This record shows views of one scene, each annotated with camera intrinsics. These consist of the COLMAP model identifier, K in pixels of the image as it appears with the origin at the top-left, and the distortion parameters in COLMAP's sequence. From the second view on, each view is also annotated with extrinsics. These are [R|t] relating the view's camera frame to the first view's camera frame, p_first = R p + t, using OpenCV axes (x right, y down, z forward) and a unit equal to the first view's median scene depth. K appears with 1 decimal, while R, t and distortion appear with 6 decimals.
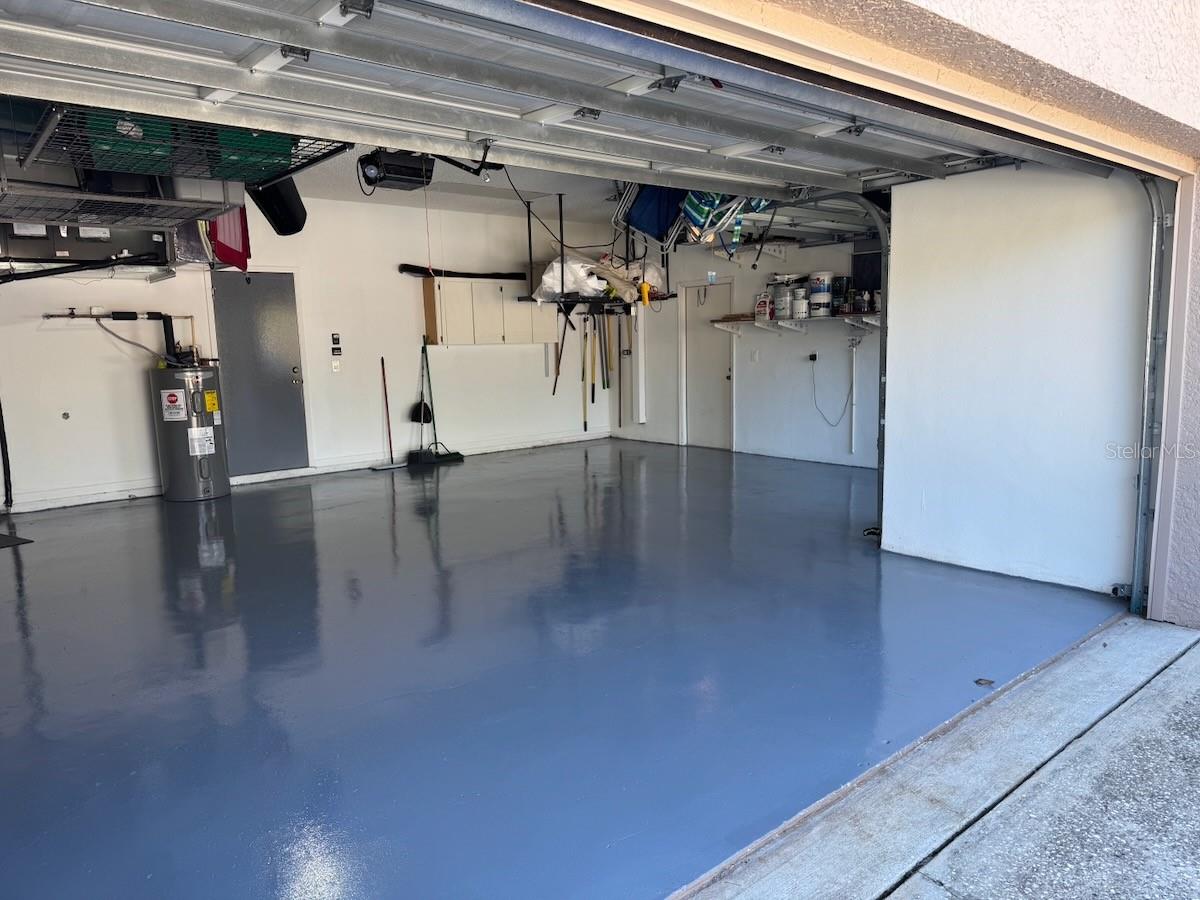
lens RADIAL K [[838.0, 0, 600.0], [0, 838.0, 450.0], [0, 0, 1]] dist [0.174946, -0.263325]
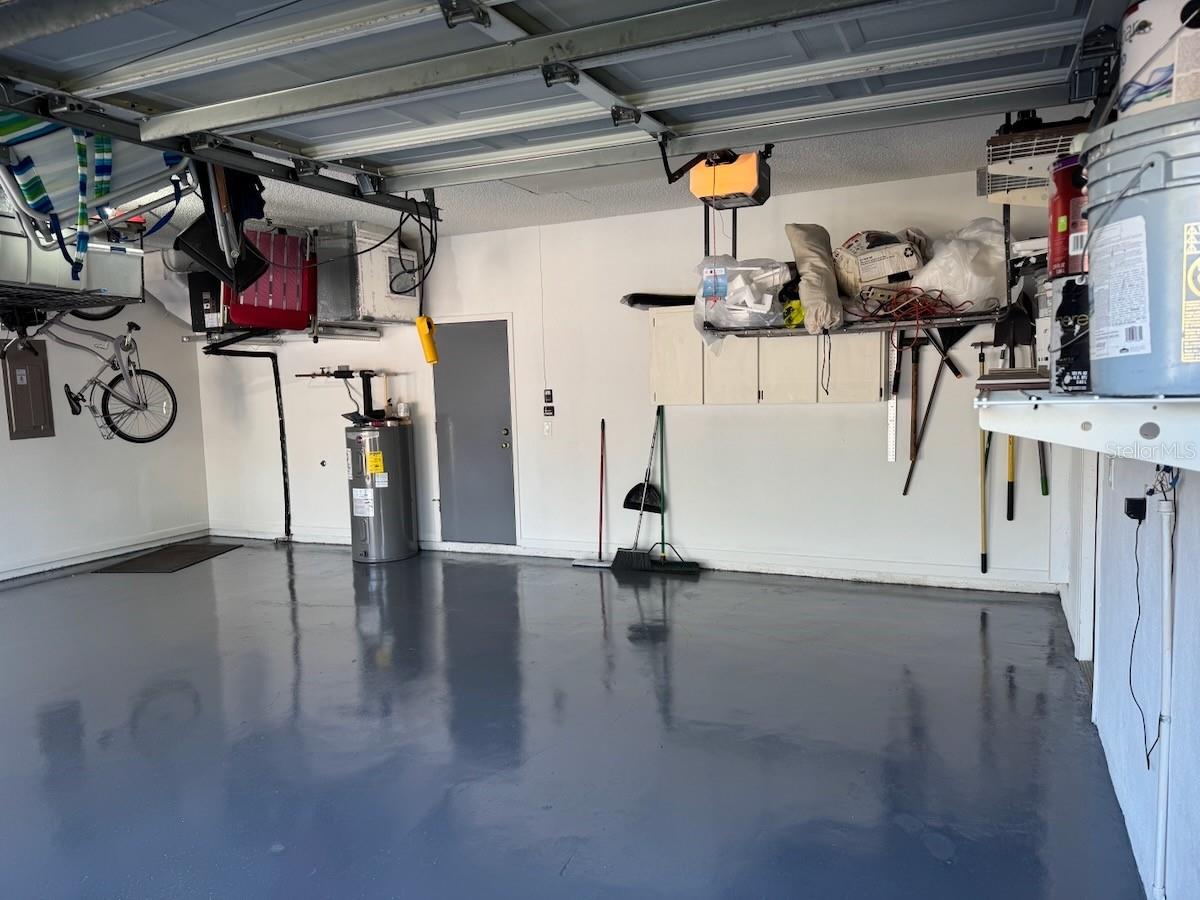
lens RADIAL K [[838.0, 0, 600.0], [0, 838.0, 450.0], [0, 0, 1]] dist [0.174946, -0.263325]
pose [[0.429805, 0.088757, -0.898549, 0.406664], [-0.103810, 0.993415, 0.048472, -0.114689], [0.896934, 0.072445, 0.436189, 0.651068]]
